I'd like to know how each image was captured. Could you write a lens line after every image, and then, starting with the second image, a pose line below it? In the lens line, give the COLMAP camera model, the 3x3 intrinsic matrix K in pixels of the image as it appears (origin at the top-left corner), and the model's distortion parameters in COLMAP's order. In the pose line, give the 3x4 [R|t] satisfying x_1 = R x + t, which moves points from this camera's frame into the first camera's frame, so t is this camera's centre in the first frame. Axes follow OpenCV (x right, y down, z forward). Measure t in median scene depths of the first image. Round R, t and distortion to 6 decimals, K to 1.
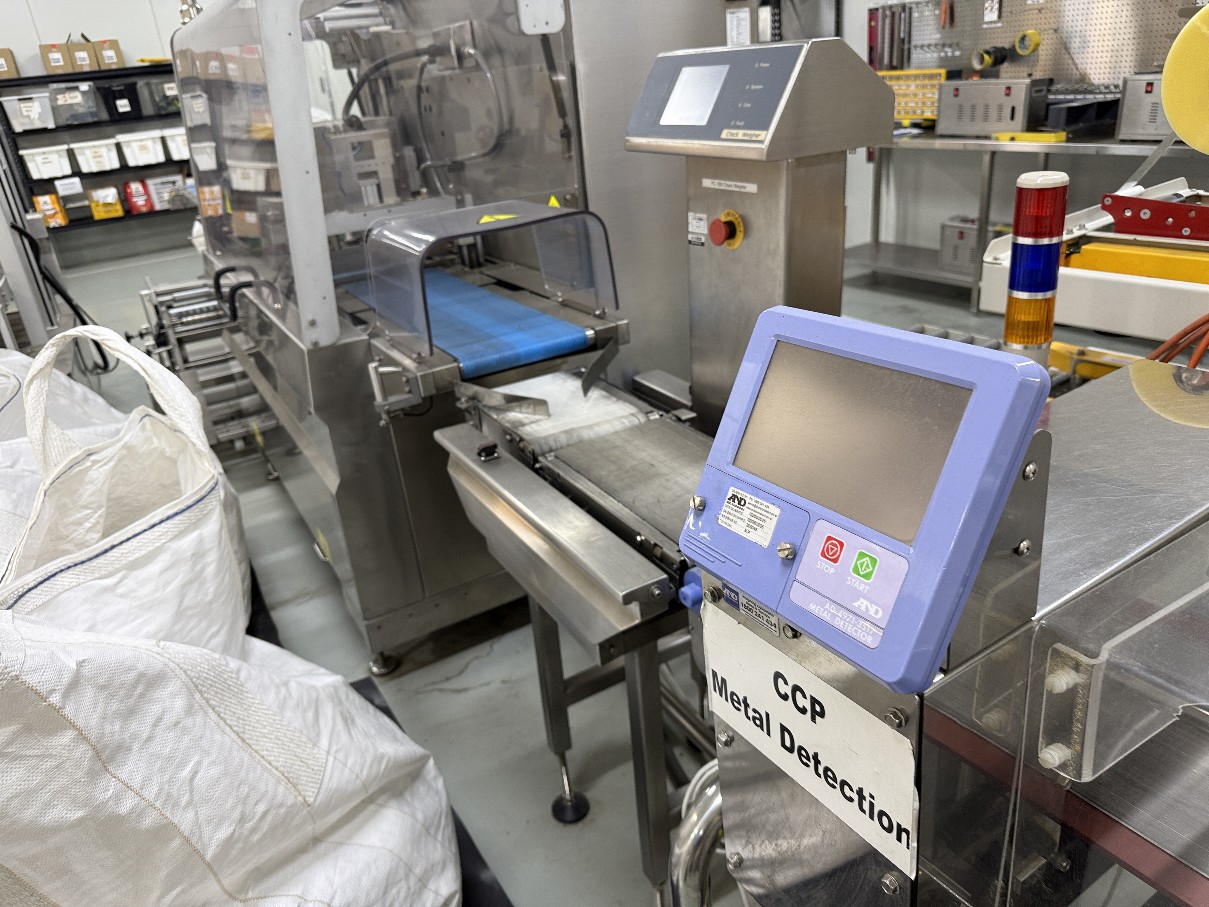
lens RADIAL K [[853.6, 0, 608.4], [0, 853.6, 459.6], [0, 0, 1]] dist [0.092247, -0.112502]
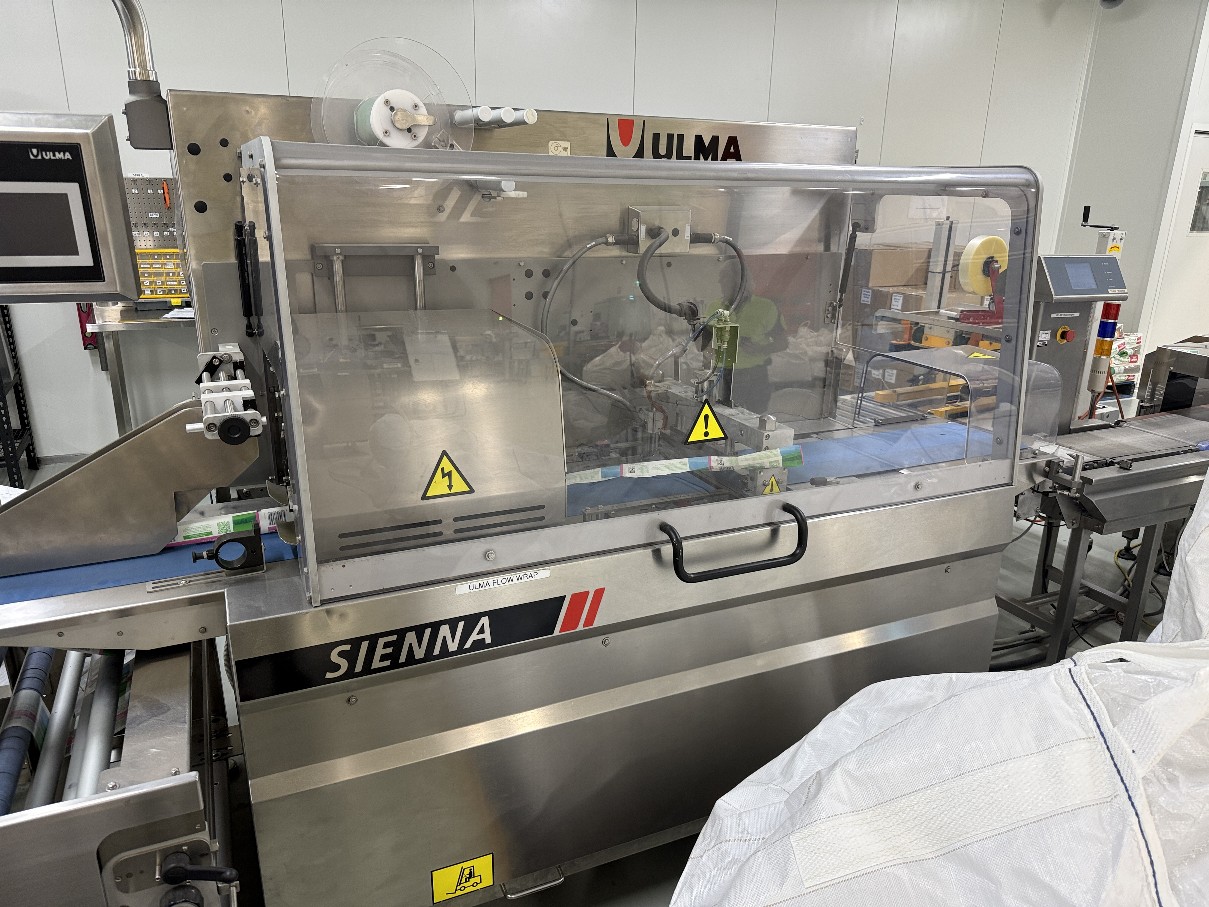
lens RADIAL K [[853.6, 0, 608.4], [0, 853.6, 459.6], [0, 0, 1]] dist [0.092247, -0.112502]
pose [[0.123069, -0.235981, 0.963933, -2.159848], [0.393148, 0.903439, 0.170976, -0.803343], [-0.911202, 0.357927, 0.203961, 1.712247]]
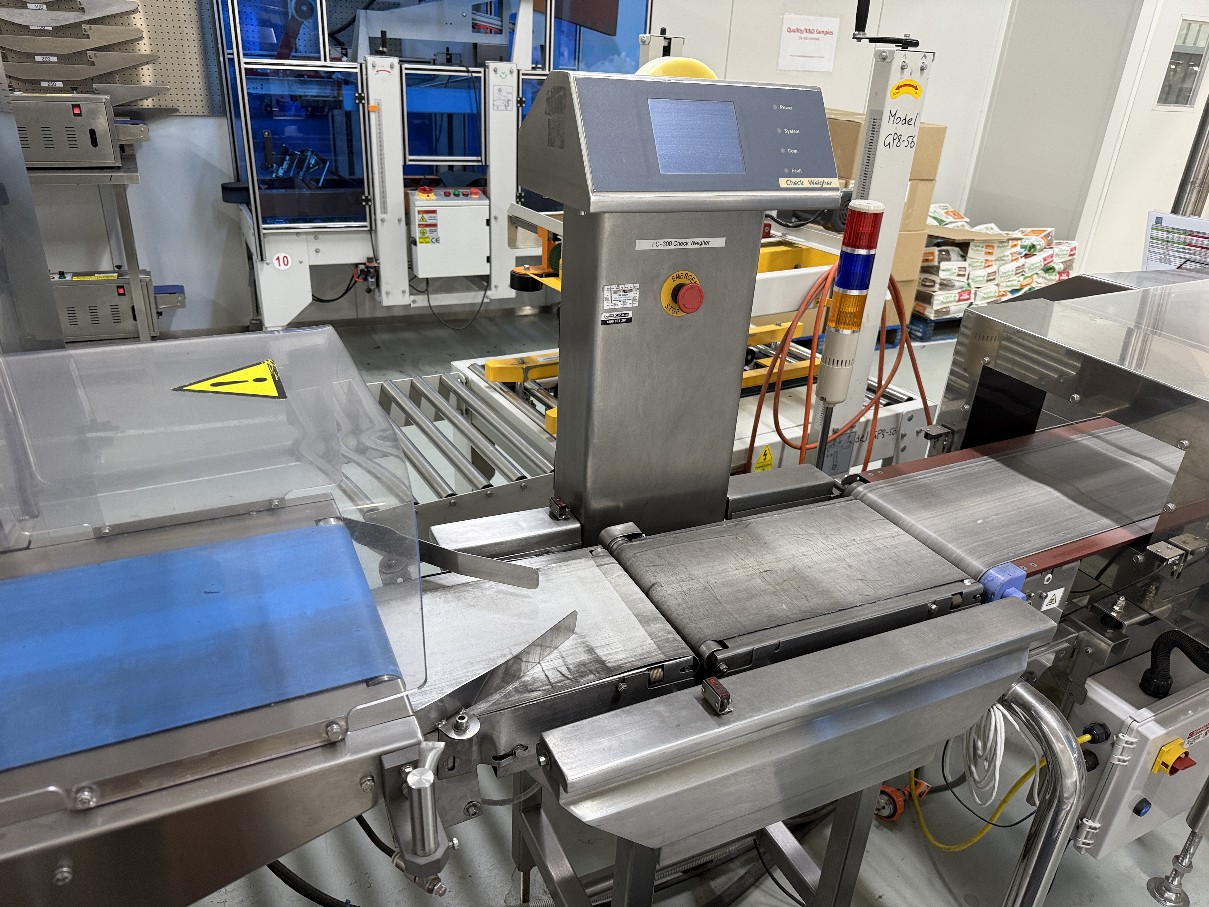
lens RADIAL K [[853.6, 0, 608.4], [0, 853.6, 459.6], [0, 0, 1]] dist [0.092247, -0.112502]
pose [[0.108721, -0.360046, 0.926578, -0.712233], [0.364926, 0.881480, 0.299703, -0.402622], [-0.924667, 0.305548, 0.227226, 0.924044]]
